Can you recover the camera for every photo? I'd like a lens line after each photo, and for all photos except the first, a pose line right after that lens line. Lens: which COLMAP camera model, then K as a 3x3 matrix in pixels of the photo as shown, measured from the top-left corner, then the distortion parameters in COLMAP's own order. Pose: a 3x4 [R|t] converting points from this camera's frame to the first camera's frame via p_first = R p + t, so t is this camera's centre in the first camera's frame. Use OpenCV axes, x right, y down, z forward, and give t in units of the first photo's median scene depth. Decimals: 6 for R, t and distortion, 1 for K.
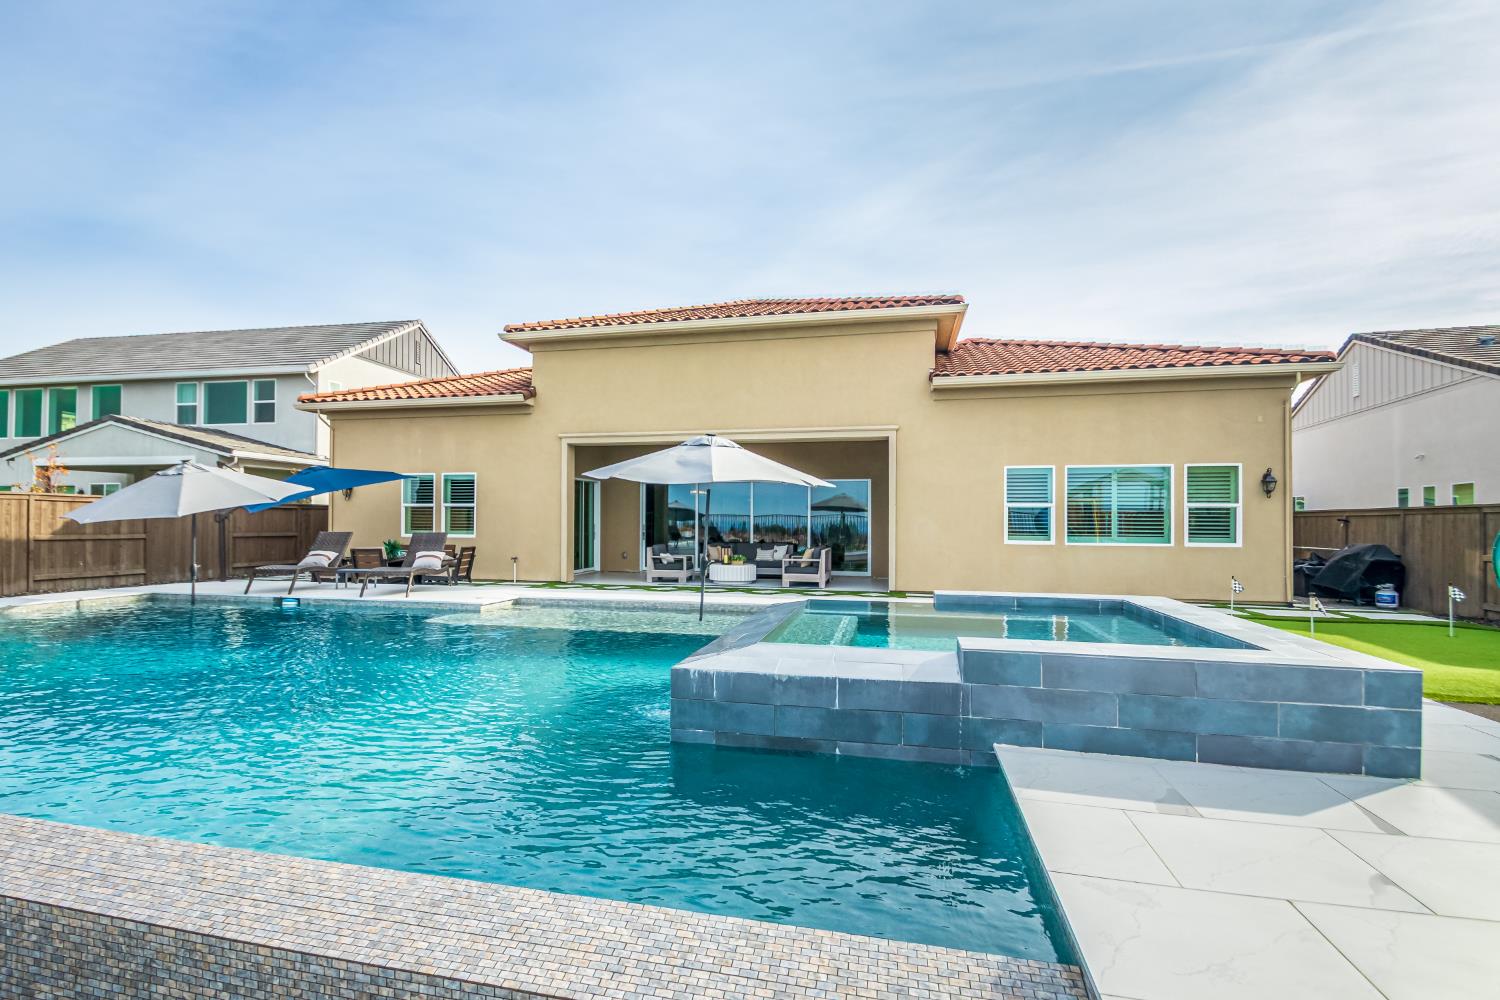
lens RADIAL K [[762.6, 0, 713.2], [0, 762.6, 507.9], [0, 0, 1]] dist [-0.002633, -0.001447]
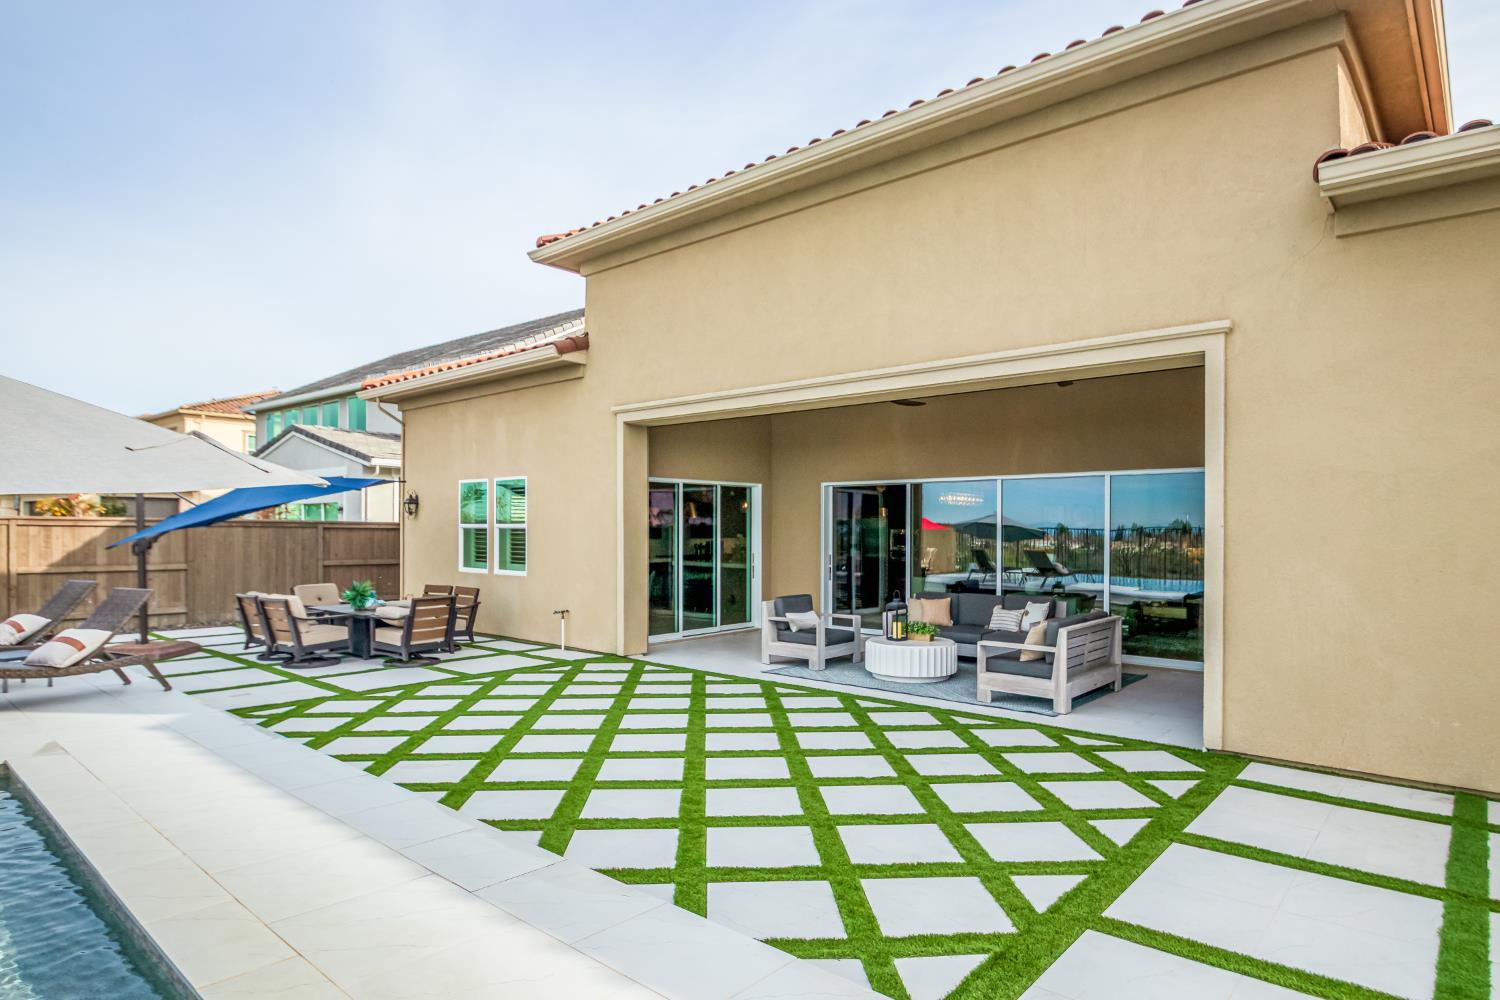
lens RADIAL K [[859.6, 0, 752.1], [0, 859.6, 533.1], [0, 0, 1]] dist [-0.016504, -0.000353]
pose [[0.890020, 0.000796, -0.455921, 0.209131], [0.008626, 0.999790, 0.018584, -0.010641], [0.455840, -0.020472, 0.889826, 0.471891]]
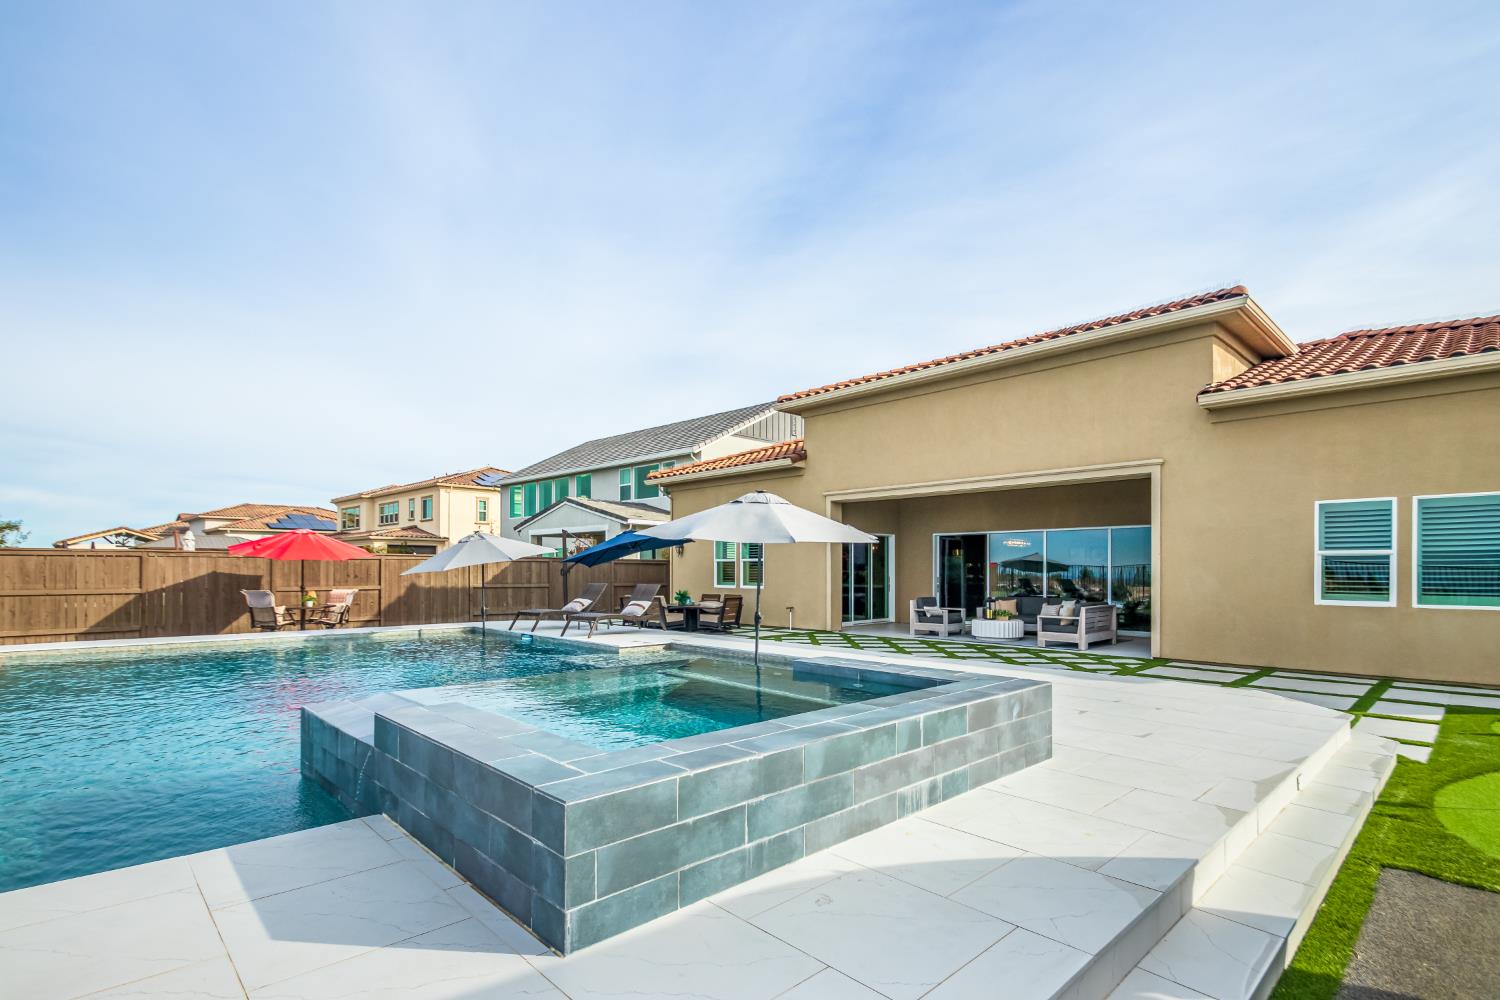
lens RADIAL K [[720.0, 0, 757.3], [0, 720.0, 570.1], [0, 0, 1]] dist [0.001855, 0.000176]
pose [[0.851830, -0.003423, -0.523807, 0.257735], [0.011307, 0.999866, 0.011852, -0.001469], [0.523696, -0.016019, 0.851754, 0.094445]]
